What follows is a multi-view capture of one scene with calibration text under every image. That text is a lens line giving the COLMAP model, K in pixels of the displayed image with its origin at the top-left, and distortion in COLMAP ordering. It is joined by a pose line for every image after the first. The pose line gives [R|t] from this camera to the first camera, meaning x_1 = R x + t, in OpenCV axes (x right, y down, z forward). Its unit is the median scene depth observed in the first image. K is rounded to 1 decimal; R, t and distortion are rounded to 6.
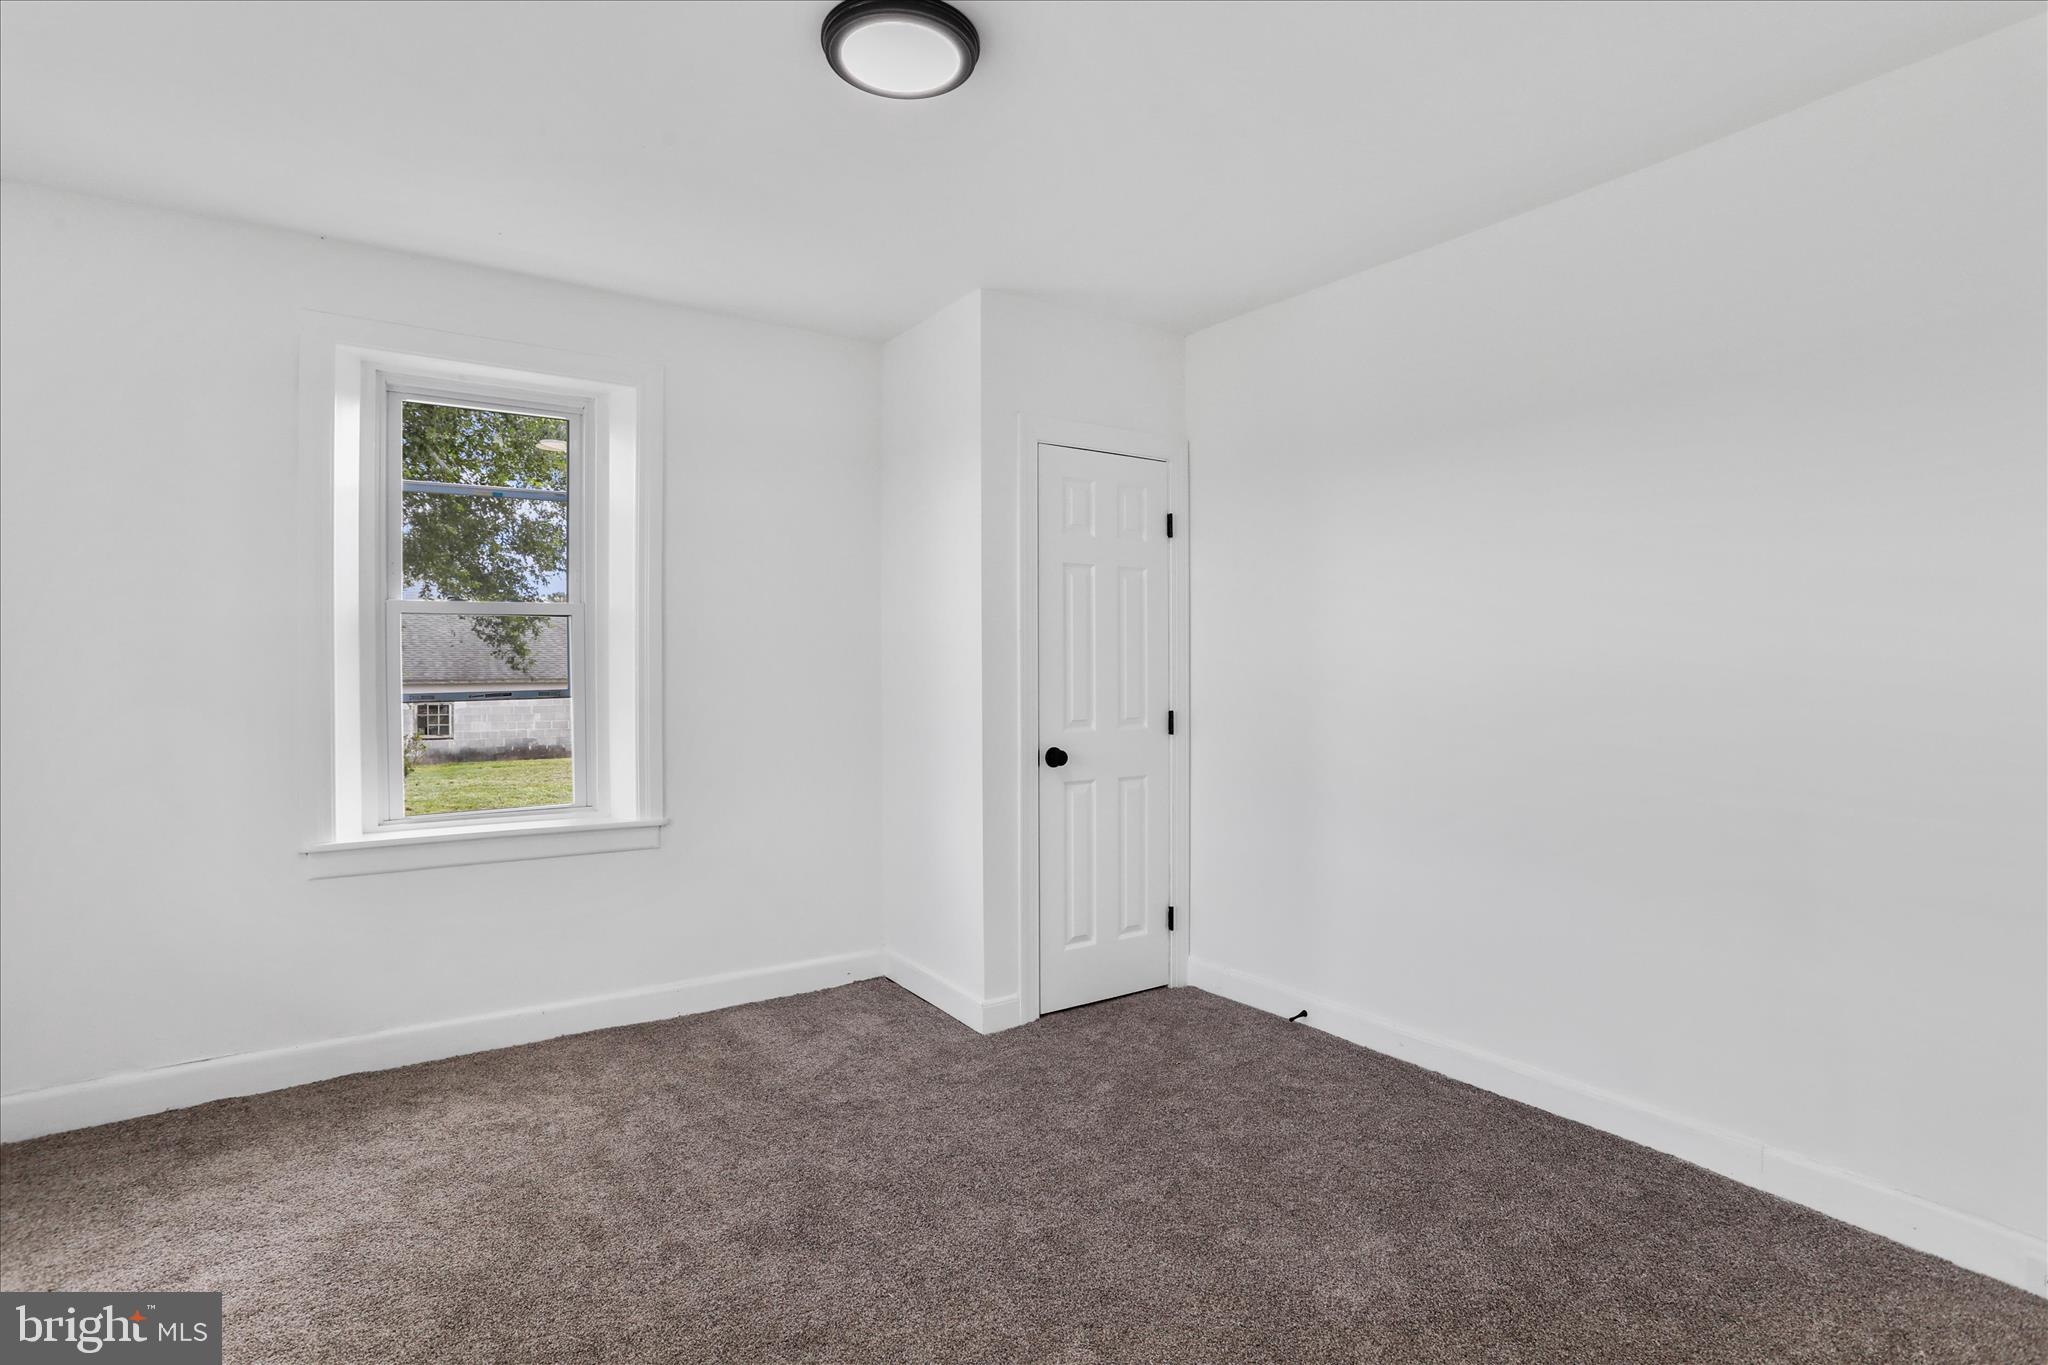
lens RADIAL K [[1036.8, 0, 1030.7], [0, 1036.8, 663.1], [0, 0, 1]] dist [-0.066371, 0.031158]
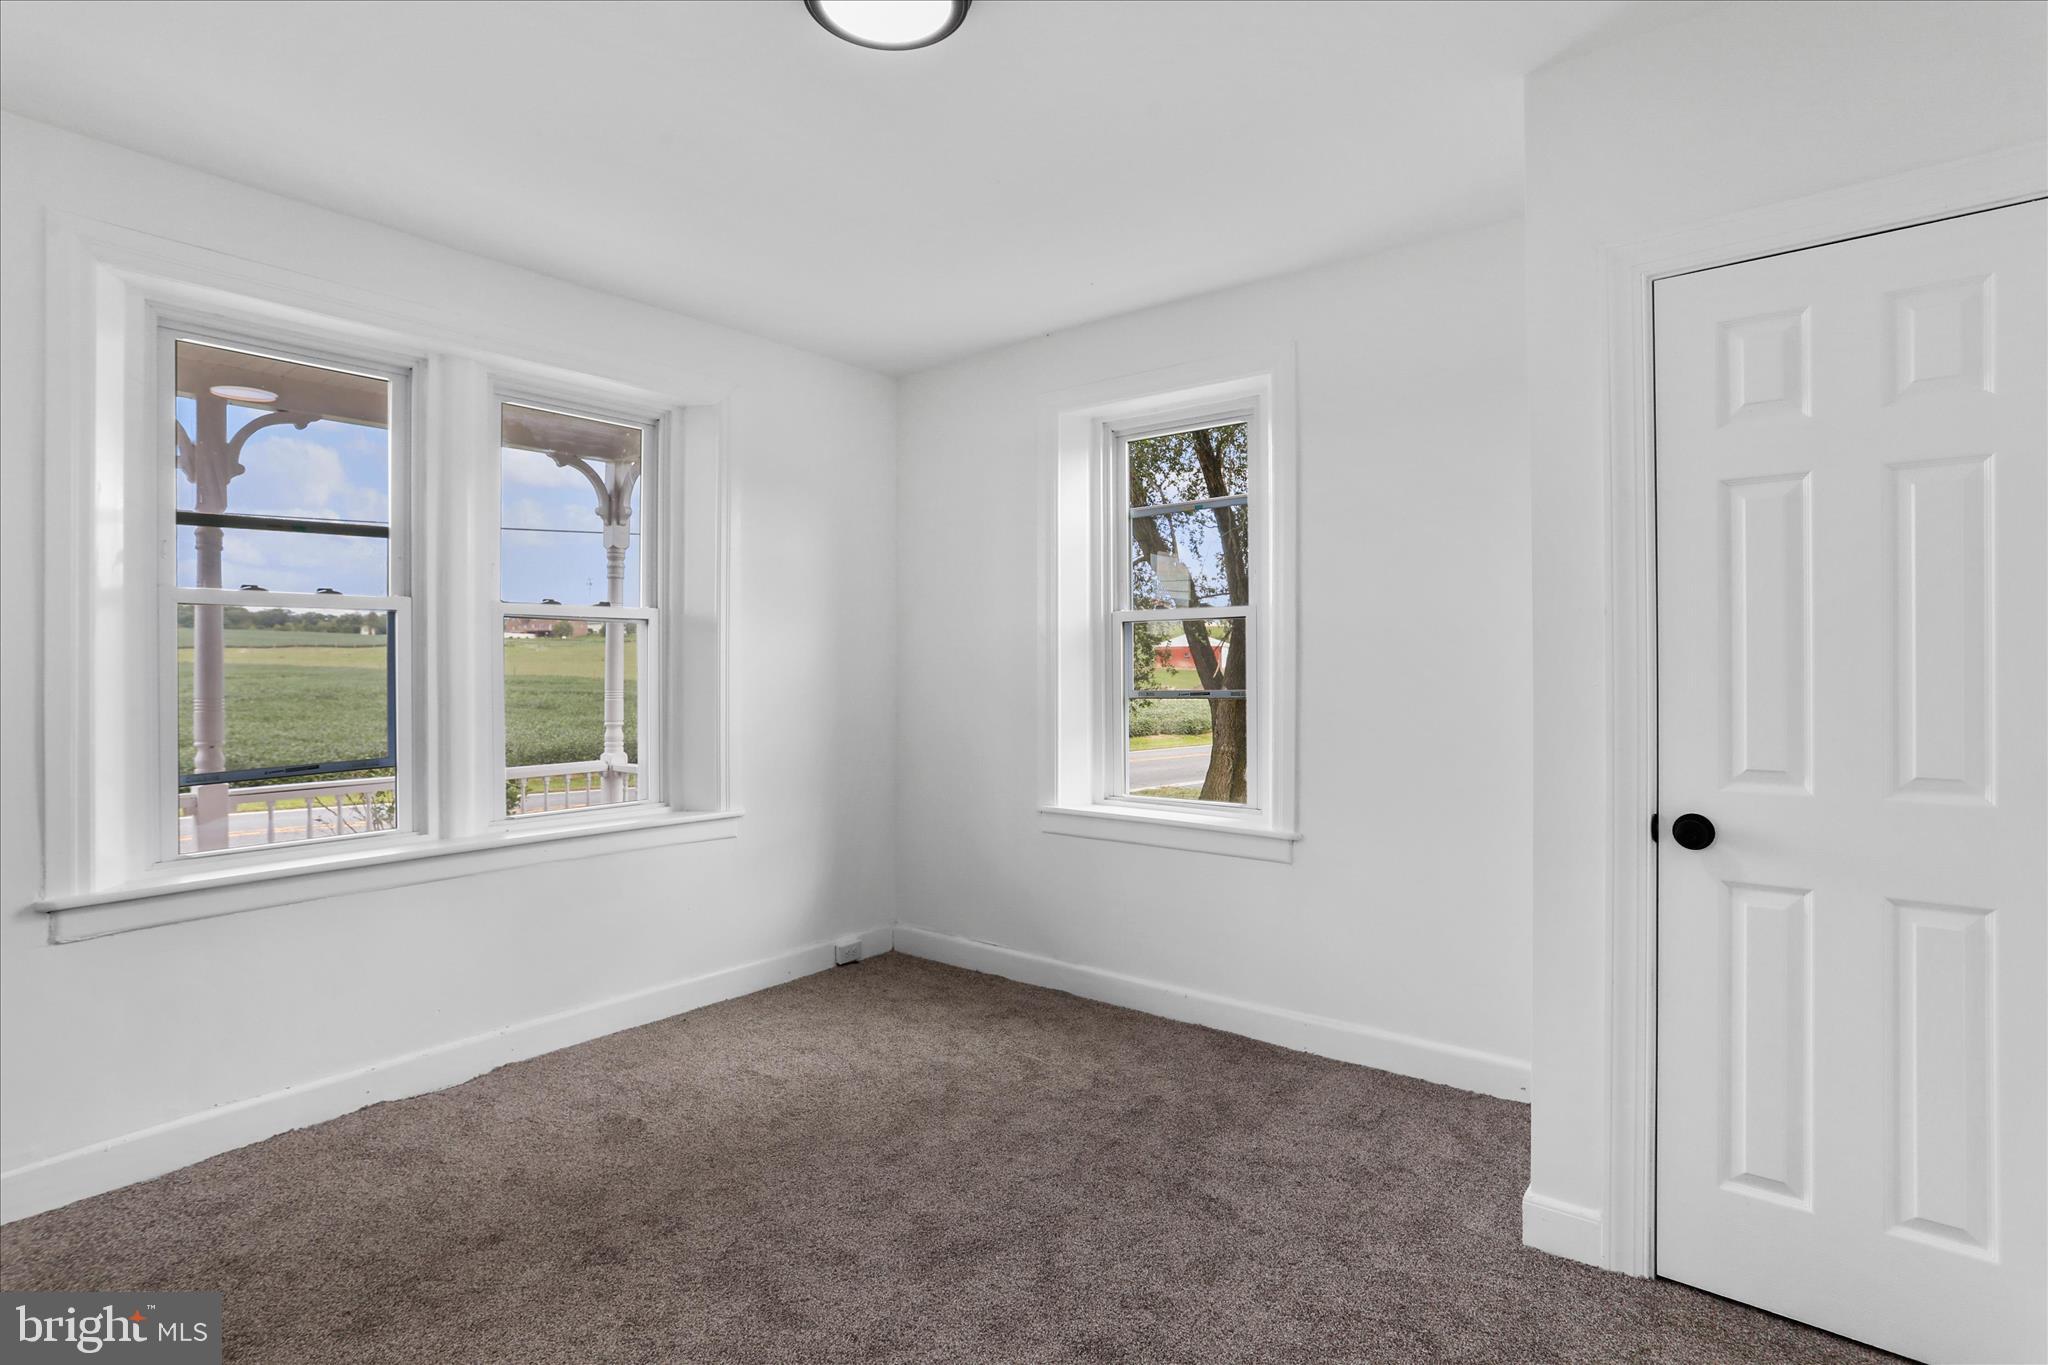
lens RADIAL K [[1036.8, 0, 1030.7], [0, 1036.8, 663.1], [0, 0, 1]] dist [-0.066371, 0.031158]
pose [[0.253029, -0.000162, -0.967459, 0.477916], [0.011259, 0.999933, 0.002777, -0.006141], [0.967393, -0.011595, 0.253014, 0.538717]]
